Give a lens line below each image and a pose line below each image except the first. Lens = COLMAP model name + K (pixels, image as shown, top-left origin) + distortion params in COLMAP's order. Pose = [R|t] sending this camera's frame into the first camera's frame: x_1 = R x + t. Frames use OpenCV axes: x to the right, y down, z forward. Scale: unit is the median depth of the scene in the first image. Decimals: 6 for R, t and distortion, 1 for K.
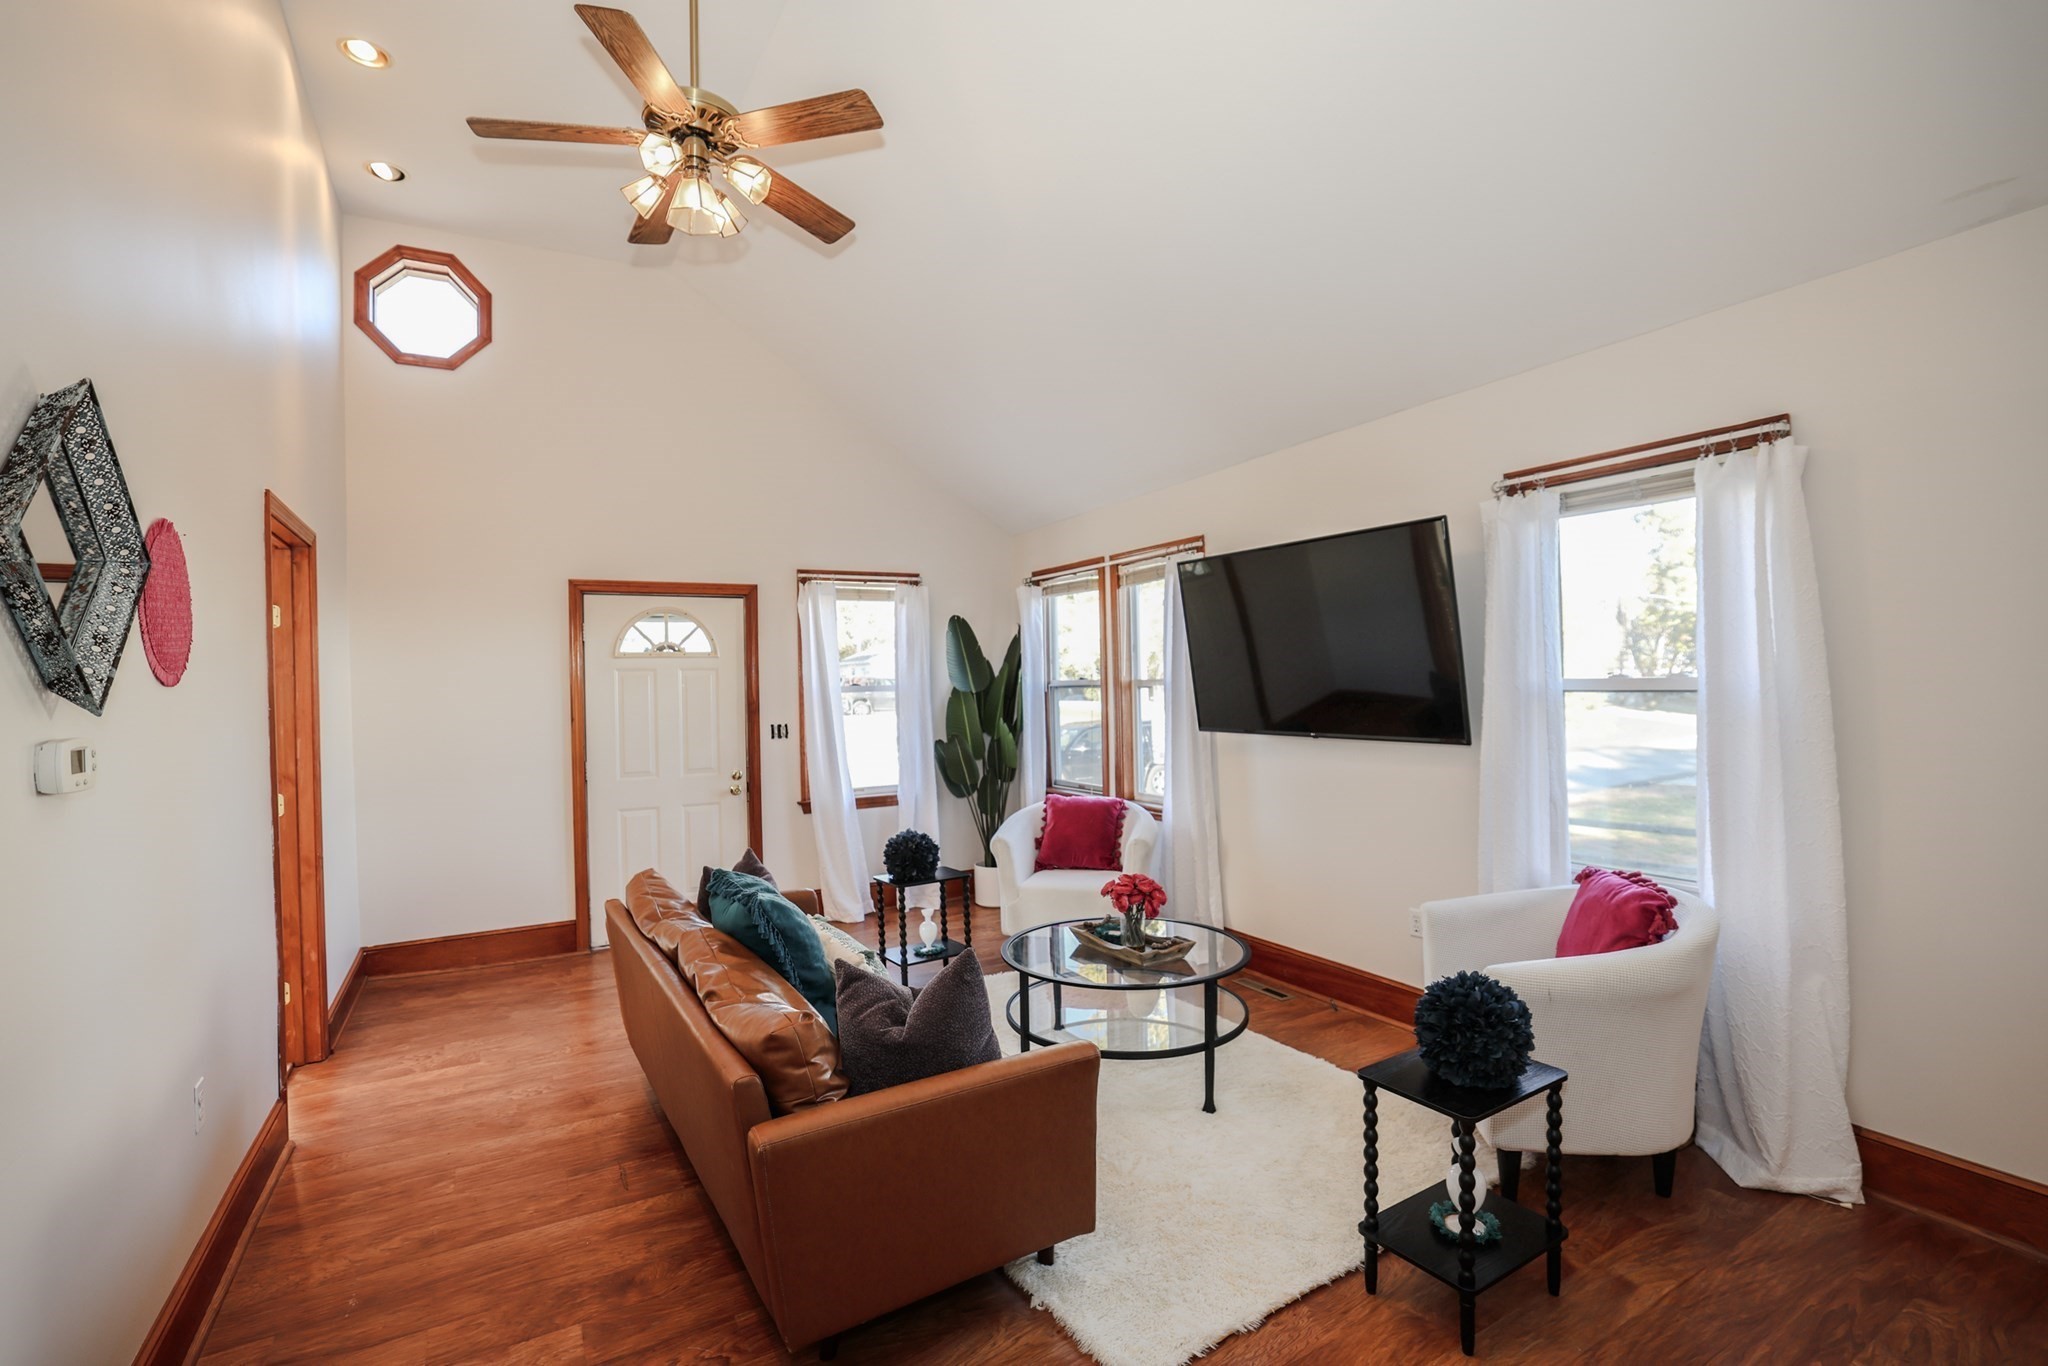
lens RADIAL K [[899.9, 0, 1015.6], [0, 899.9, 677.2], [0, 0, 1]] dist [-0.069421, 0.016615]
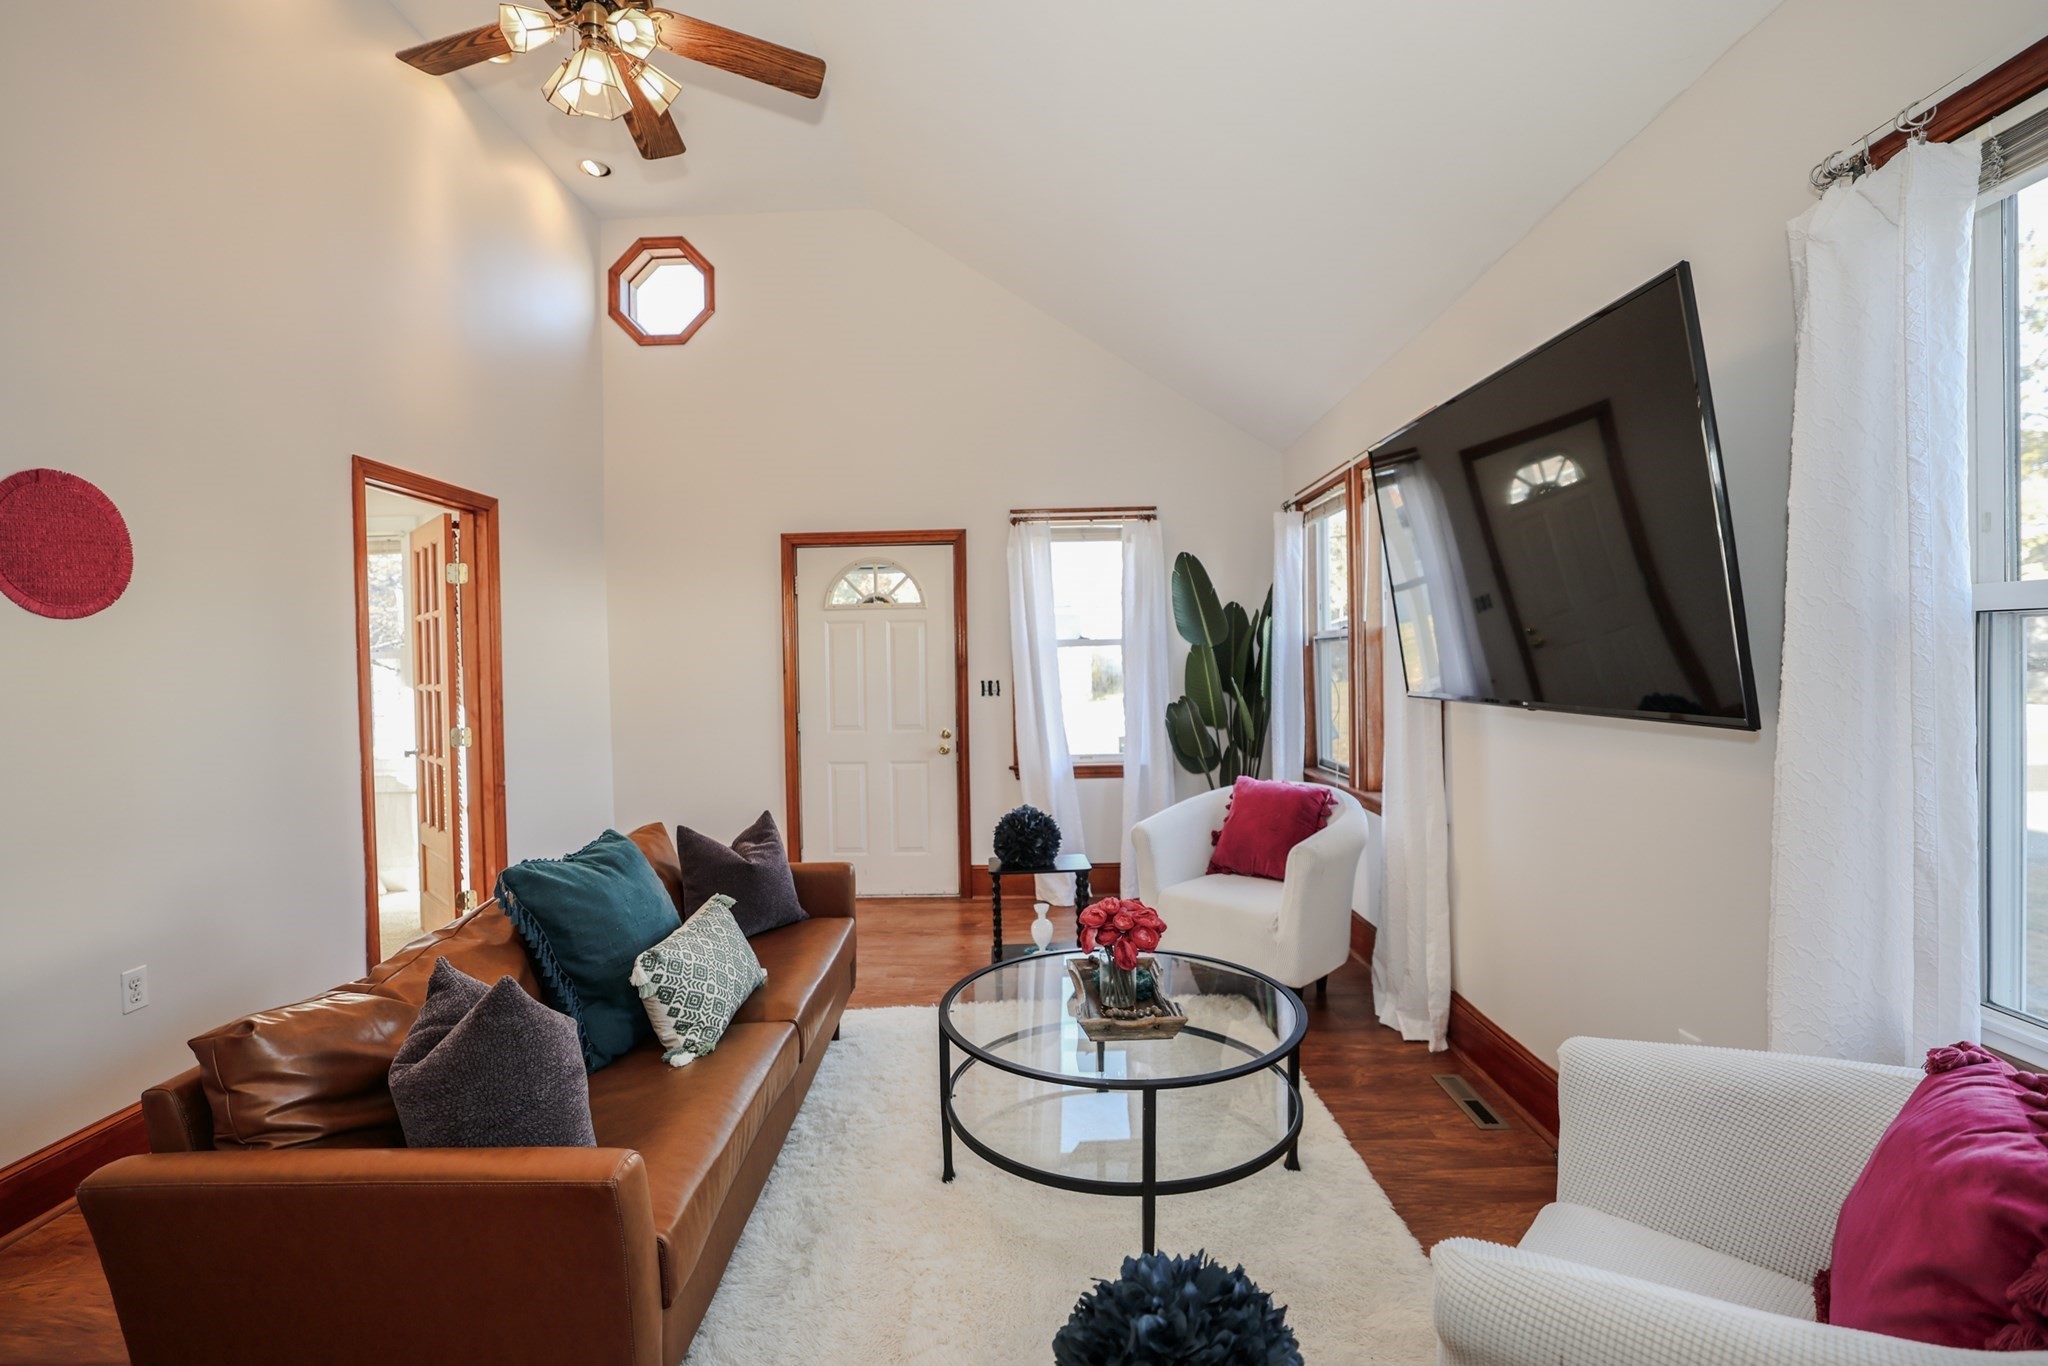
lens RADIAL K [[899.9, 0, 1015.6], [0, 899.9, 677.2], [0, 0, 1]] dist [-0.069421, 0.016615]
pose [[0.860710, 0.015685, -0.508853, 0.238572], [0.001884, 0.999420, 0.033994, 0.018827], [0.509091, -0.030218, 0.860182, 0.231385]]
